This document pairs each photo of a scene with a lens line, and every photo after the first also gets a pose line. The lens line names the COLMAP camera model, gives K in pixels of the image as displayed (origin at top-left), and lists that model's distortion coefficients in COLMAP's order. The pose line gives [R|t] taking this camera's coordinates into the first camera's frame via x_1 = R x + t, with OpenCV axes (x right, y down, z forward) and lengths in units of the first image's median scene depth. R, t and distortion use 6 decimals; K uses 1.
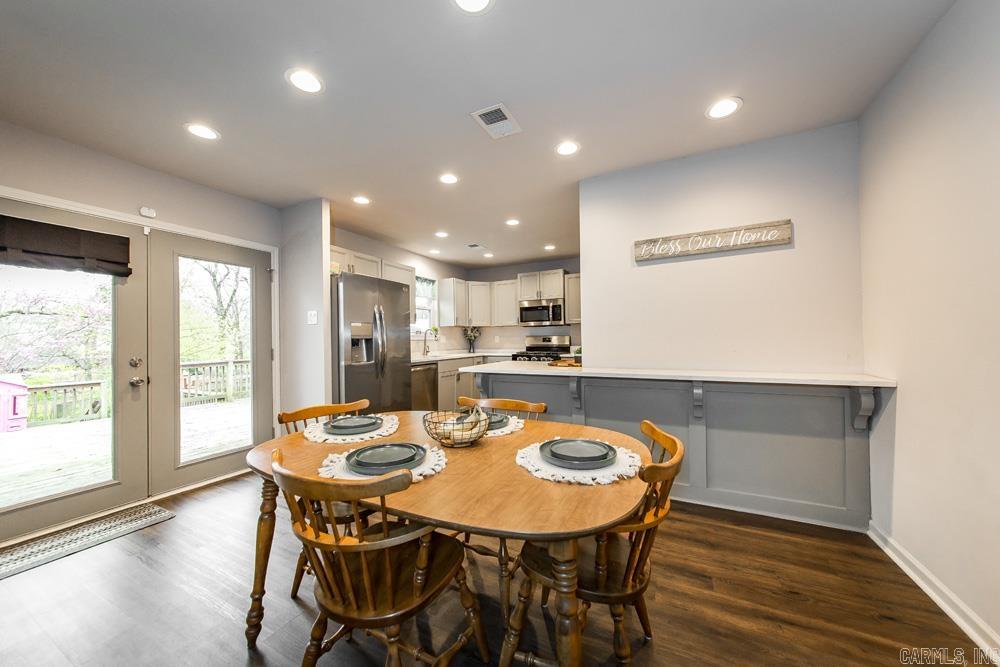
lens RADIAL K [[350.0, 0, 500.8], [0, 350.0, 336.6], [0, 0, 1]] dist [-0.007114, -0.000075]
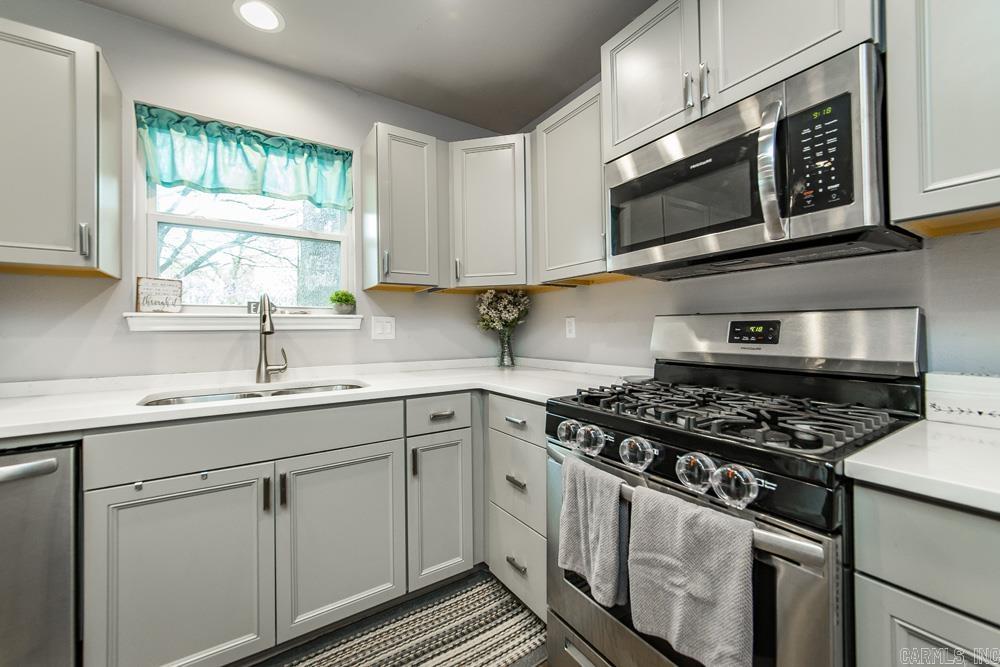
lens RADIAL K [[398.3, 0, 494.6], [0, 398.3, 327.3], [0, 0, 1]] dist [0.000284, -0.000016]
pose [[0.859361, -0.000968, -0.511369, 0.214299], [0.003568, 0.999985, 0.004102, 0.009129], [0.511358, -0.005349, 0.859351, 1.288969]]
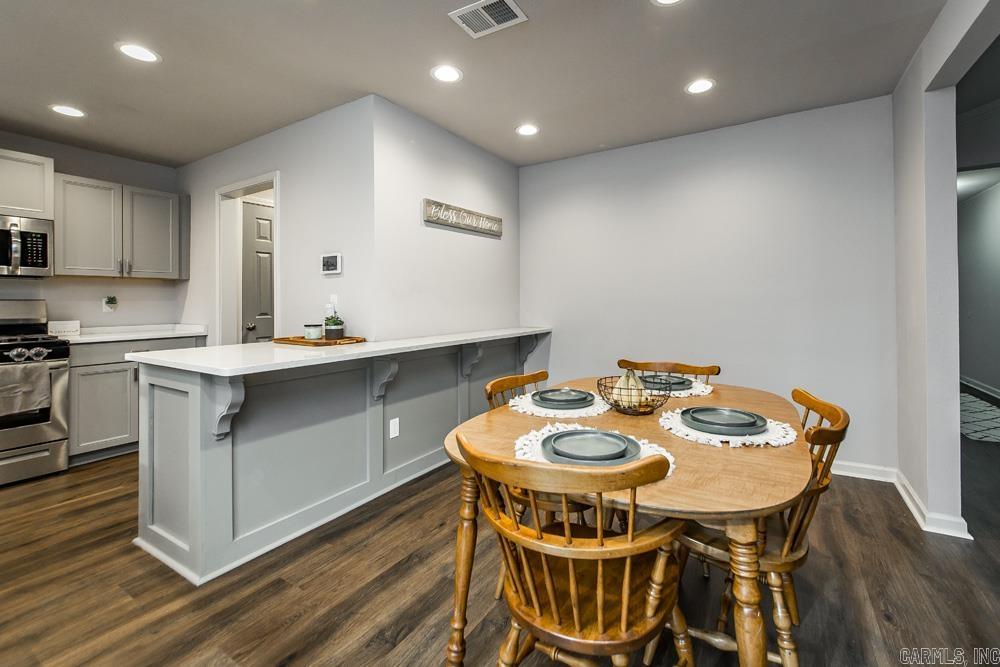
lens RADIAL K [[418.3, 0, 526.9], [0, 418.3, 300.5], [0, 0, 1]] dist [0.000179, 0.000340]
pose [[0.072188, 0.015850, 0.997265, -0.558260], [-0.002153, 0.999874, -0.015736, 0.010335], [-0.997389, -0.001011, 0.072213, 0.526092]]
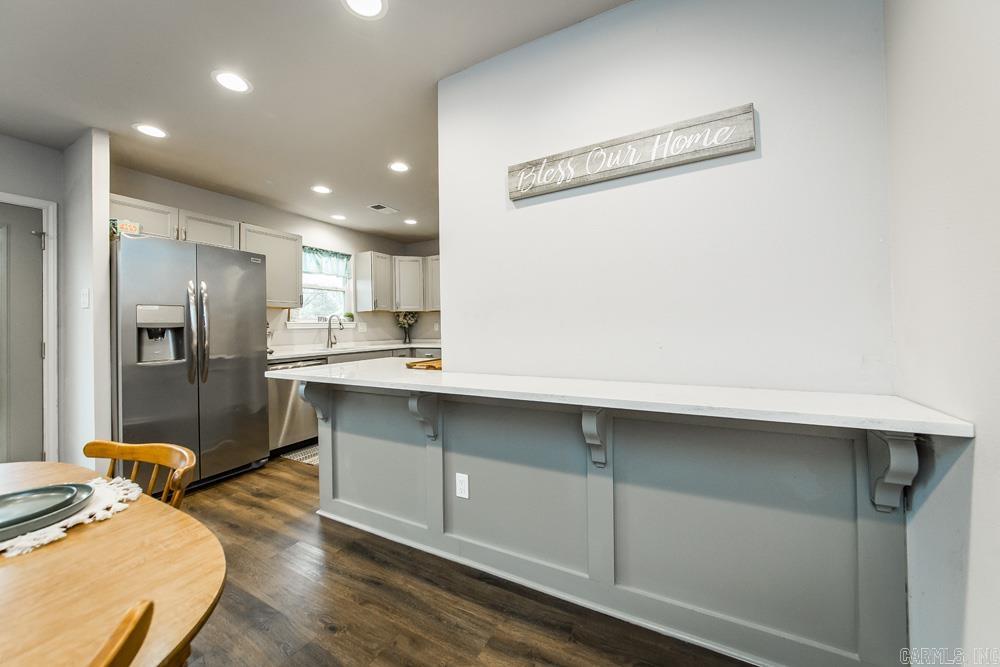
lens RADIAL K [[363.8, 0, 498.6], [0, 363.8, 323.4], [0, 0, 1]] dist [-0.019048, 0.002857]
pose [[0.999610, -0.004822, -0.027488, 0.307119], [0.004812, 0.999988, -0.000411, 0.000310], [0.027490, 0.000279, 0.999622, 0.295104]]
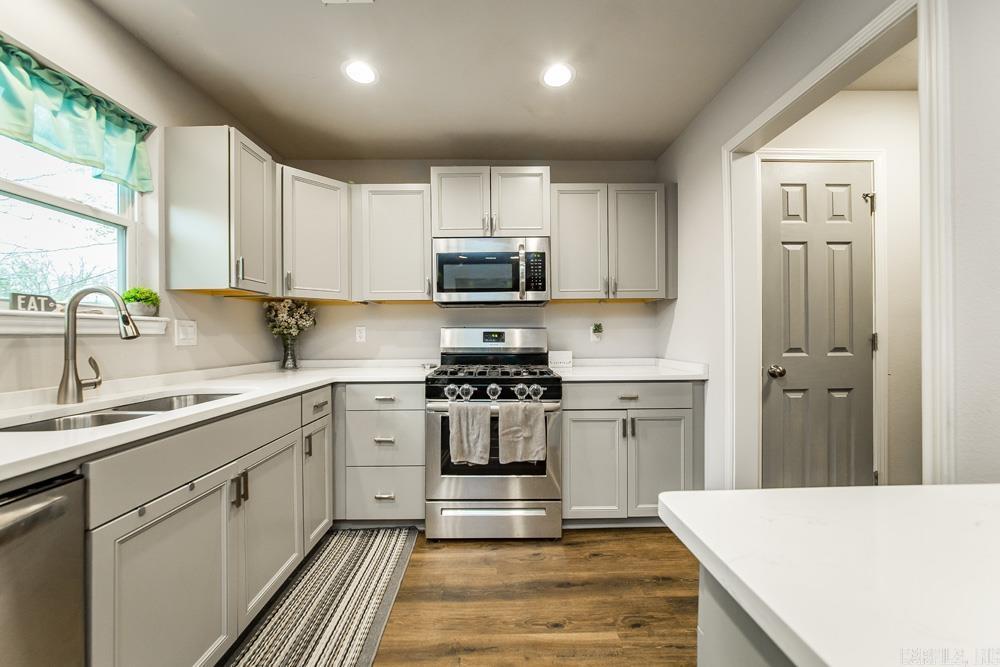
lens RADIAL K [[368.4, 0, 500.0], [0, 368.4, 333.5], [0, 0, 1]] dist [-0.001130, 0.000049]
pose [[0.890680, 0.008326, 0.454555, -0.119370], [-0.007840, 0.999965, -0.002954, 0.011295], [-0.454563, -0.000933, 0.890714, 1.049165]]
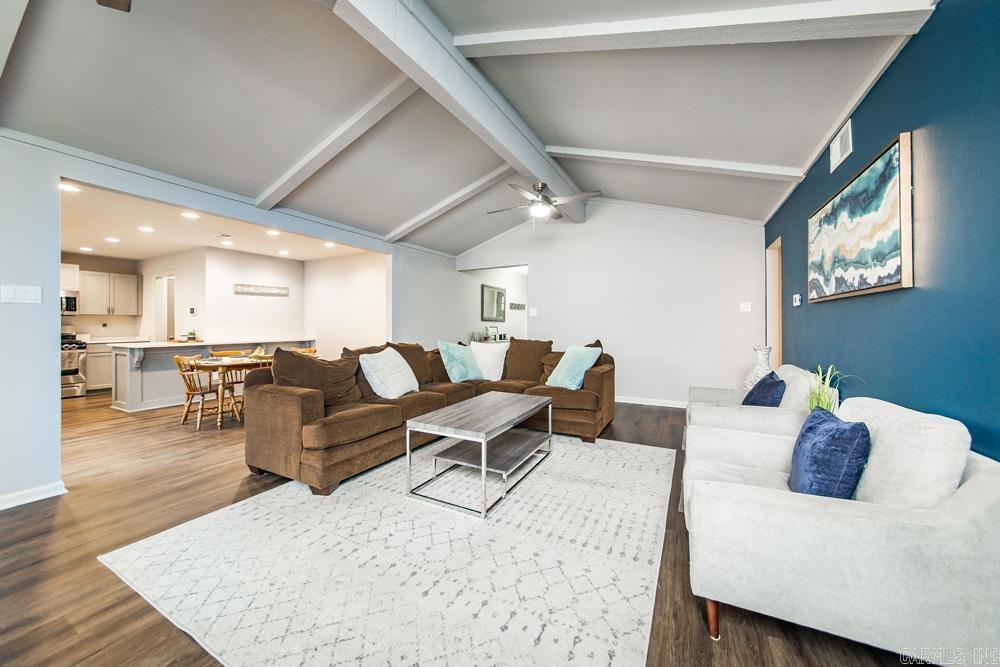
lens RADIAL K [[363.8, 0, 498.6], [0, 363.8, 323.4], [0, 0, 1]] dist [-0.019048, 0.002857]
pose [[0.028380, 0.015277, 0.999480, -1.514330], [-0.002136, 0.999882, -0.015222, 0.012025], [-0.999595, -0.001703, 0.028410, -0.613542]]
